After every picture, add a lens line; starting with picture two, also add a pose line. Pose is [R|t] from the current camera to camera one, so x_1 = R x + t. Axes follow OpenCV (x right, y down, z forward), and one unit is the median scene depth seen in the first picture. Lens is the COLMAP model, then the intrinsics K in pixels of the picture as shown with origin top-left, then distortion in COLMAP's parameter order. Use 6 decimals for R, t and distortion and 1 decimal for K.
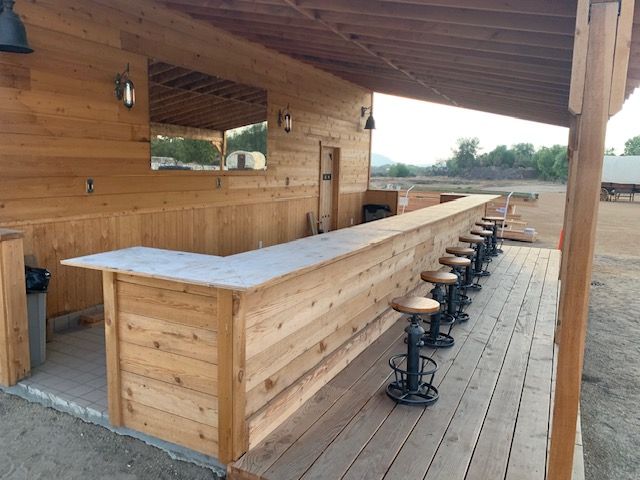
lens RADIAL K [[491.5, 0, 320.0], [0, 491.5, 240.0], [0, 0, 1]] dist [0.005621, 0.000337]
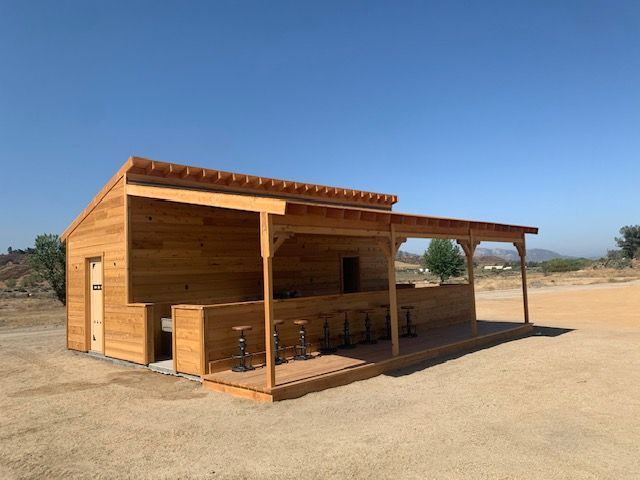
lens RADIAL K [[491.5, 0, 320.0], [0, 491.5, 240.0], [0, 0, 1]] dist [0.005621, 0.000337]
pose [[0.949471, -0.082169, -0.302906, 0.808469], [0.016372, 0.976773, -0.213650, 0.169955], [0.313426, 0.197895, 0.928763, -0.934234]]
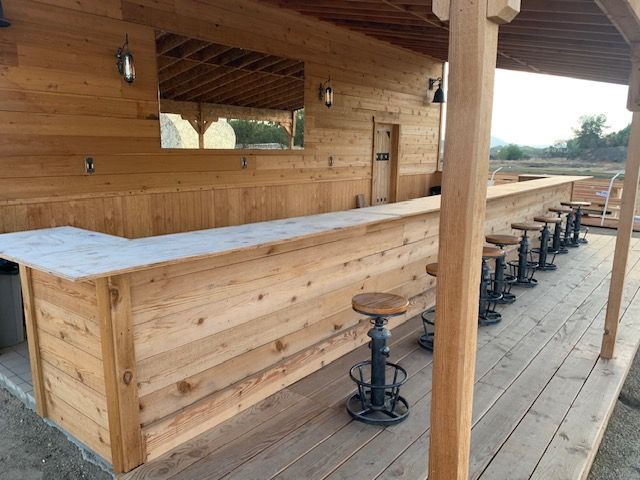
lens RADIAL K [[495.1, 0, 321.8], [0, 495.1, 249.8], [0, 0, 1]] dist [0.001764, -0.002573]
pose [[0.979096, 0.025595, -0.201781, 0.189732], [-0.015669, 0.998594, 0.050637, 0.001140], [0.202794, -0.046417, 0.978121, 0.126239]]
